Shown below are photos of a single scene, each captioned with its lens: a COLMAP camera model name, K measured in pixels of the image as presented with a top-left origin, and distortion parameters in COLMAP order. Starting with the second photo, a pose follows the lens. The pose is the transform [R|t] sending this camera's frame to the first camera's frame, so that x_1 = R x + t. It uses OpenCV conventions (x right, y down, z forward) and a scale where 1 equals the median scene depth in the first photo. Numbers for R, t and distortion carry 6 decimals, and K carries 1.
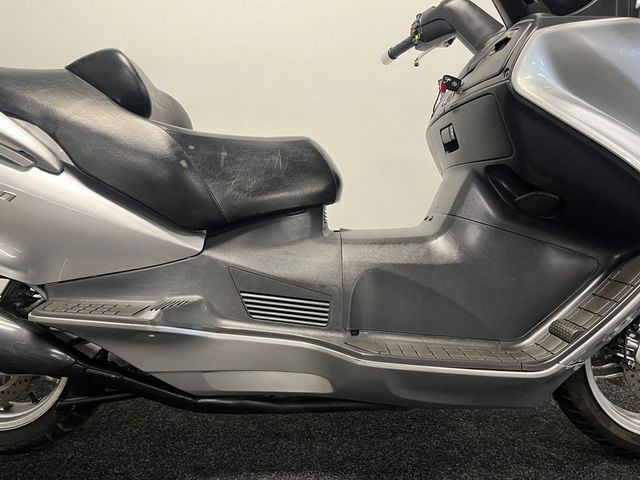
lens RADIAL K [[478.7, 0, 320.0], [0, 478.7, 240.0], [0, 0, 1]] dist [0.097548, -0.127243]
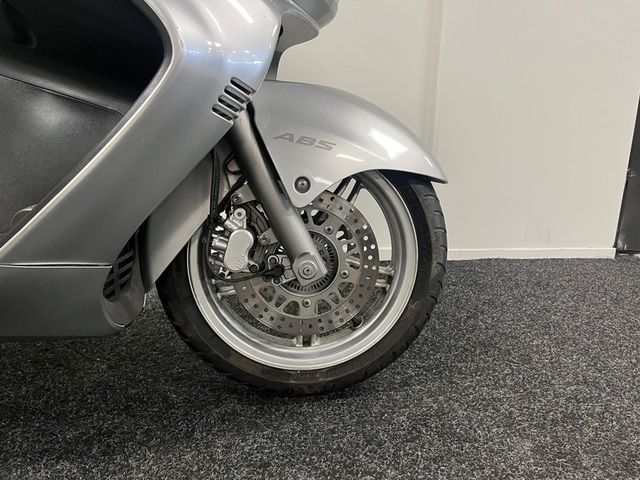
lens RADIAL K [[478.7, 0, 320.0], [0, 478.7, 240.0], [0, 0, 1]] dist [0.097548, -0.127243]
pose [[0.994675, -0.023518, 0.100337, 0.769424], [0.014076, 0.995492, 0.093798, 0.151483], [-0.102091, -0.091887, 0.990522, 0.289098]]
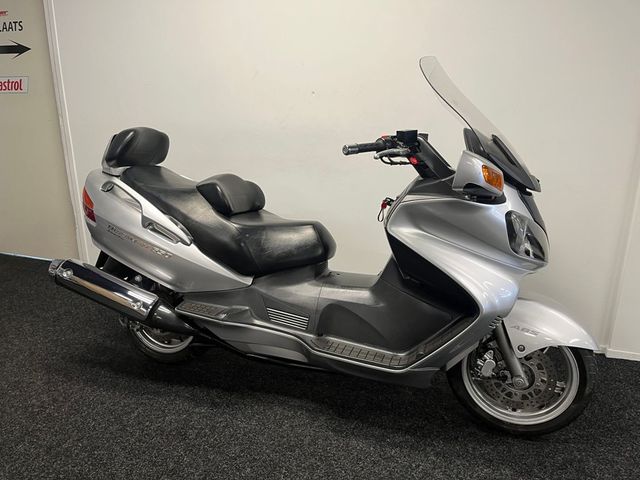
lens RADIAL K [[478.7, 0, 320.0], [0, 478.7, 240.0], [0, 0, 1]] dist [0.097548, -0.127243]
pose [[0.950996, 0.089396, -0.295997, 0.611834], [-0.054369, 0.990725, 0.124534, -0.431179], [0.304384, -0.102339, 0.947036, -0.805542]]
